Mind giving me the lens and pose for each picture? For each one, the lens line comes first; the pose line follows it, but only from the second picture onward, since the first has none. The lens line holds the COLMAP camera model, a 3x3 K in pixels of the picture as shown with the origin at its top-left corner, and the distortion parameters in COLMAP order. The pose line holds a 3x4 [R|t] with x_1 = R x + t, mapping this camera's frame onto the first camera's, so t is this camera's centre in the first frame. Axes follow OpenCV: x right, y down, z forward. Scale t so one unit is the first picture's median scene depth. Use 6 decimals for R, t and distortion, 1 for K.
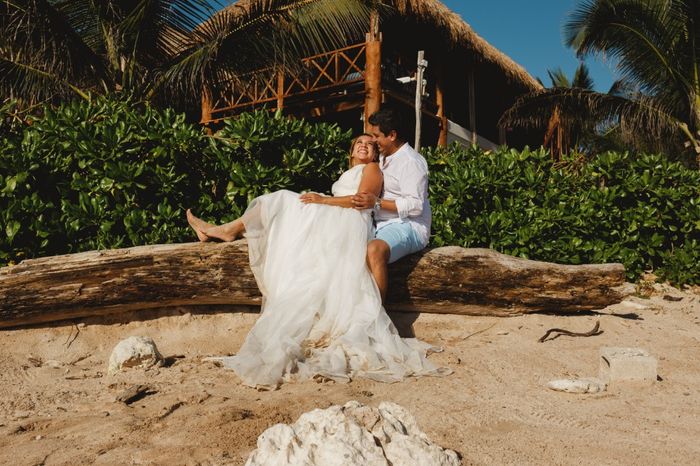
lens RADIAL K [[675.3, 0, 335.5], [0, 675.3, 234.6], [0, 0, 1]] dist [-0.058263, 0.071092]
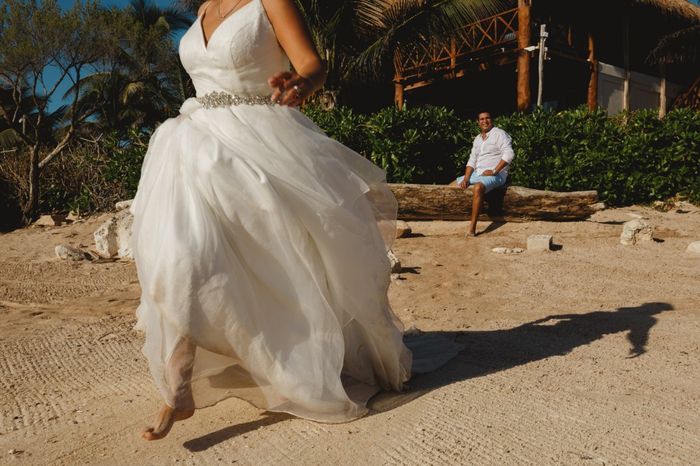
lens RADIAL K [[675.3, 0, 335.5], [0, 675.3, 234.6], [0, 0, 1]] dist [-0.058263, 0.071092]
pose [[0.941924, -0.005595, -0.335779, 0.265348], [0.043976, 0.993306, 0.106811, -0.039324], [0.332934, -0.115374, 0.935865, -0.566762]]
